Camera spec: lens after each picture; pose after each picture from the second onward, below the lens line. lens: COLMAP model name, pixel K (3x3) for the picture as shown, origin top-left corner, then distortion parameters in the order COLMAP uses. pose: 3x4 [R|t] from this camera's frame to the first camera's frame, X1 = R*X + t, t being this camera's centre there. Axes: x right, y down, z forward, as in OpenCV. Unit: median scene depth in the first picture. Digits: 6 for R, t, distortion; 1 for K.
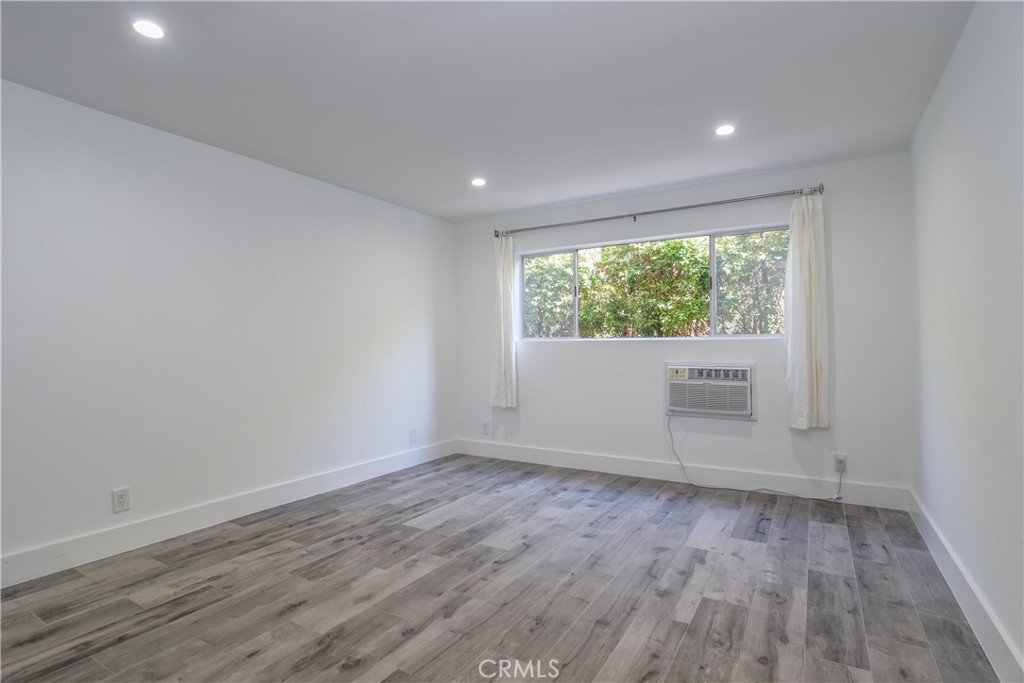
lens RADIAL K [[505.7, 0, 513.5], [0, 505.7, 343.4], [0, 0, 1]] dist [-0.018499, 0.000243]
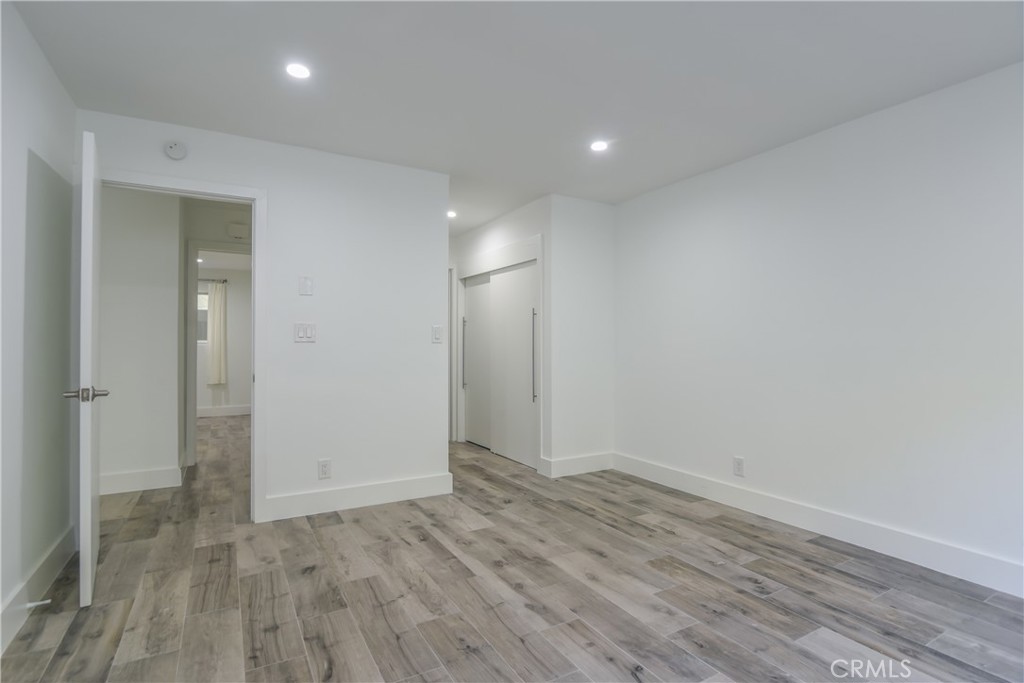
lens RADIAL K [[505.7, 0, 513.5], [0, 505.7, 343.4], [0, 0, 1]] dist [-0.018499, 0.000243]
pose [[-0.489856, 0.001618, -0.871802, 0.671556], [0.004901, 0.999988, -0.000898, 0.002014], [0.871789, -0.004712, -0.489858, 1.266804]]
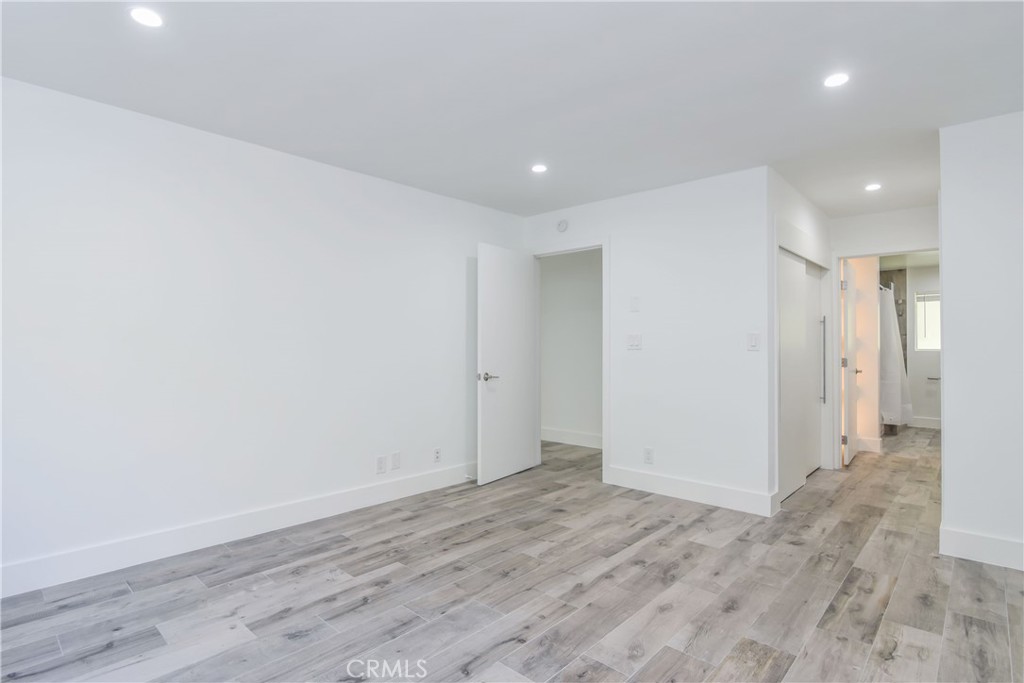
lens RADIAL K [[515.6, 0, 504.0], [0, 515.6, 339.6], [0, 0, 1]] dist [-0.016715, -0.000958]
pose [[-0.975540, 0.007460, 0.219696, -0.194137], [0.003804, 0.999847, -0.017060, -0.010171], [-0.219790, -0.015807, -0.975419, 1.895985]]
